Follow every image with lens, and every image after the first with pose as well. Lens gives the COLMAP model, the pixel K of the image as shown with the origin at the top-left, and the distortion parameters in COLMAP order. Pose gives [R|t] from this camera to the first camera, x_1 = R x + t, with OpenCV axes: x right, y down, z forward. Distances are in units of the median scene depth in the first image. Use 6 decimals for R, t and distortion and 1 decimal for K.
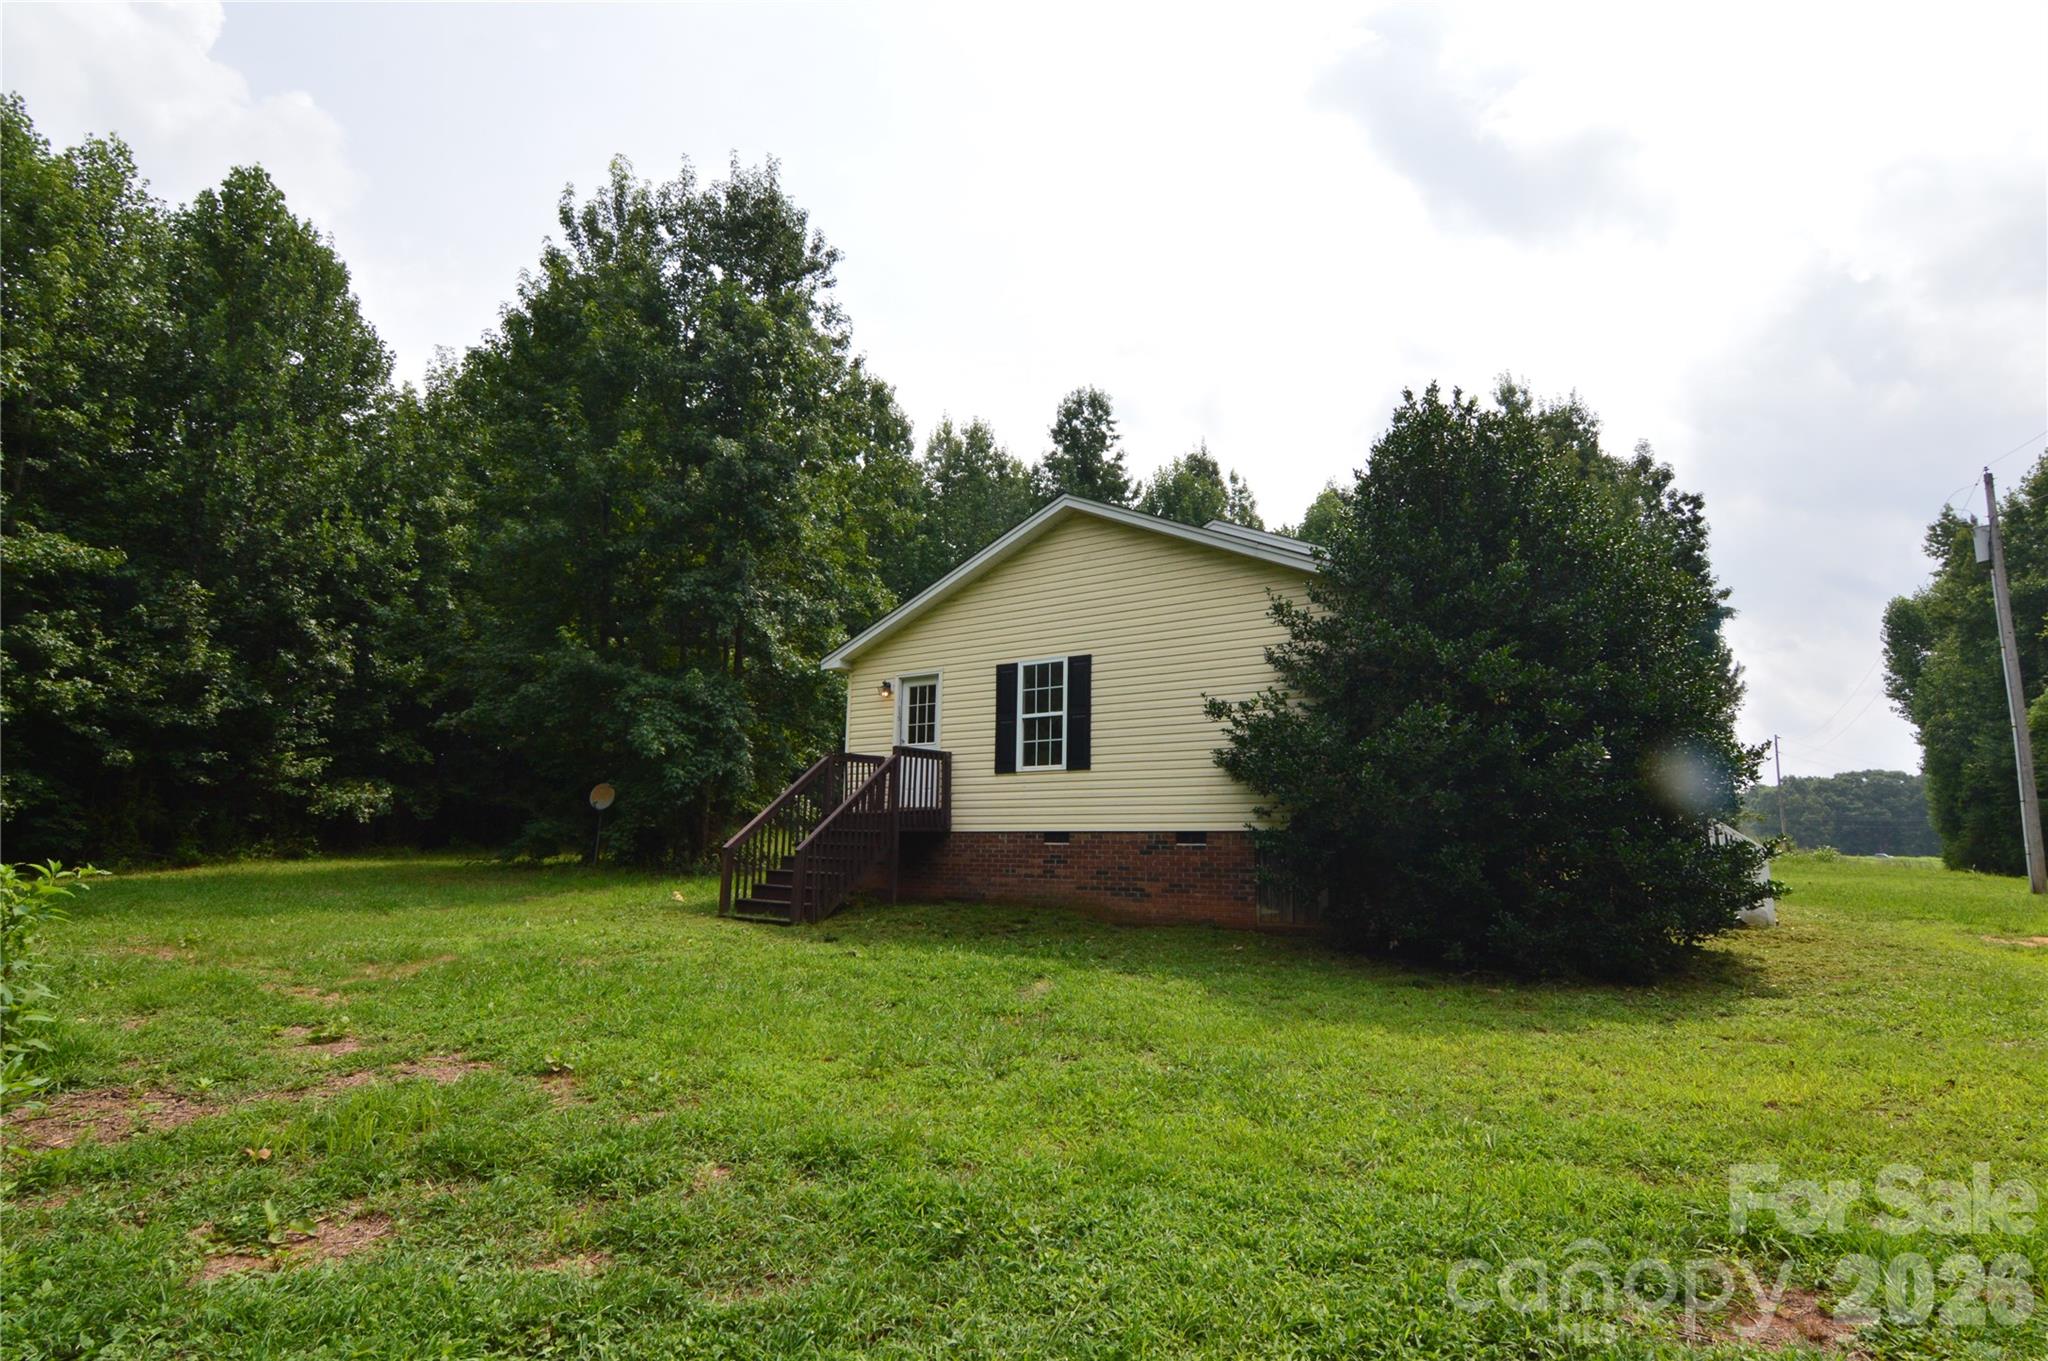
lens RADIAL K [[1022.3, 0, 1012.1], [0, 1022.3, 682.7], [0, 0, 1]] dist [-0.032755, 0.014116]
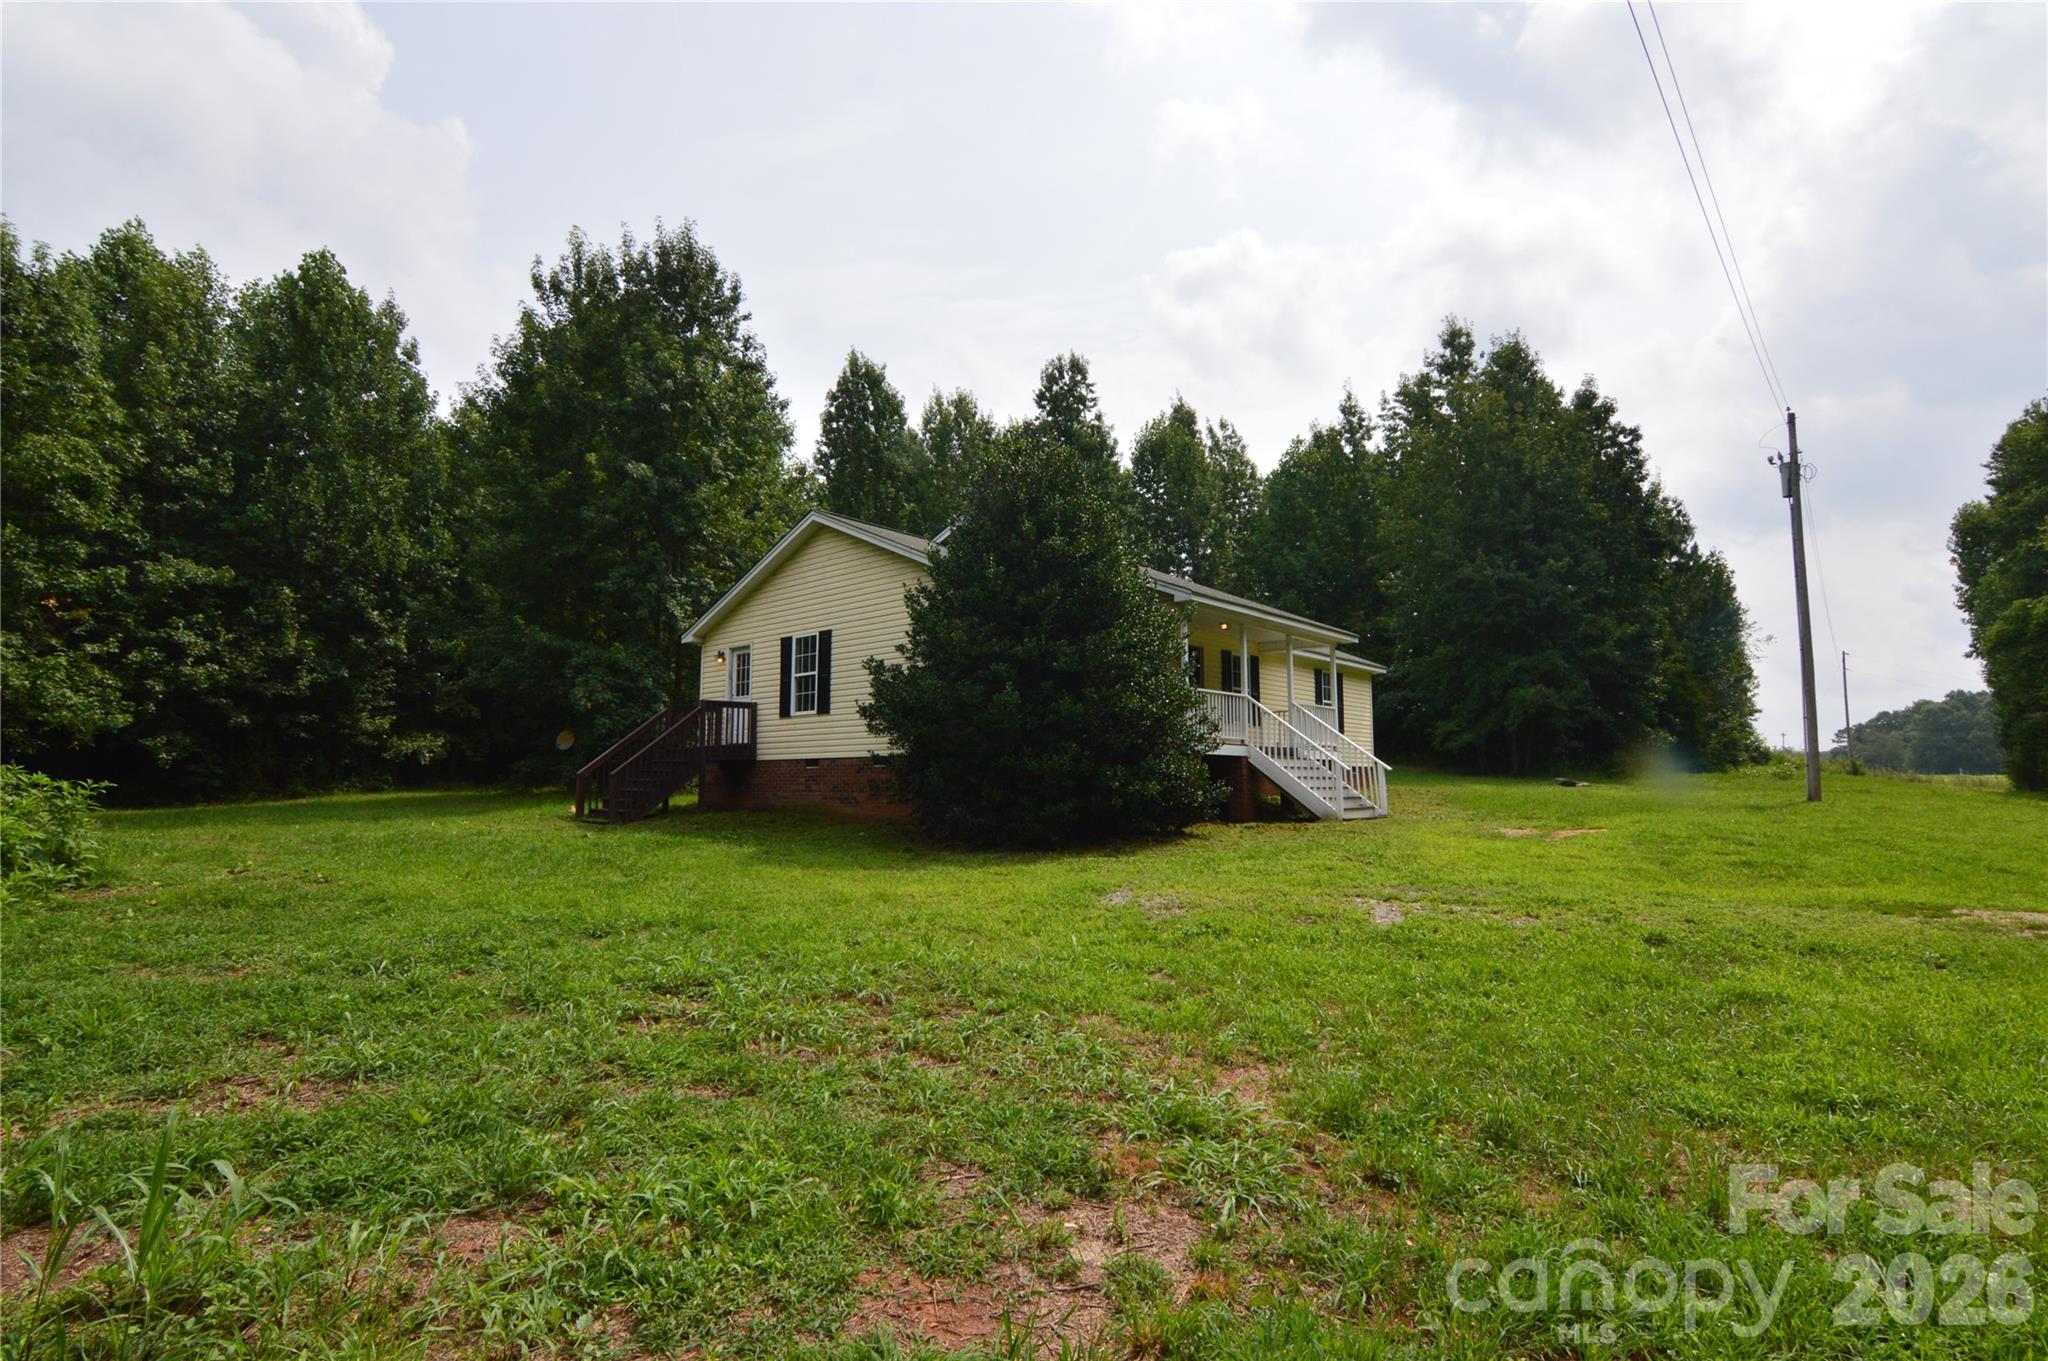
lens RADIAL K [[1007.9, 0, 990.1], [0, 1007.9, 681.5], [0, 0, 1]] dist [-0.080919, 0.068398]
pose [[0.991692, -0.029348, -0.125241, 0.277044], [0.036800, 0.997661, 0.057602, -0.017101], [0.123257, -0.061733, 0.990453, -0.189885]]
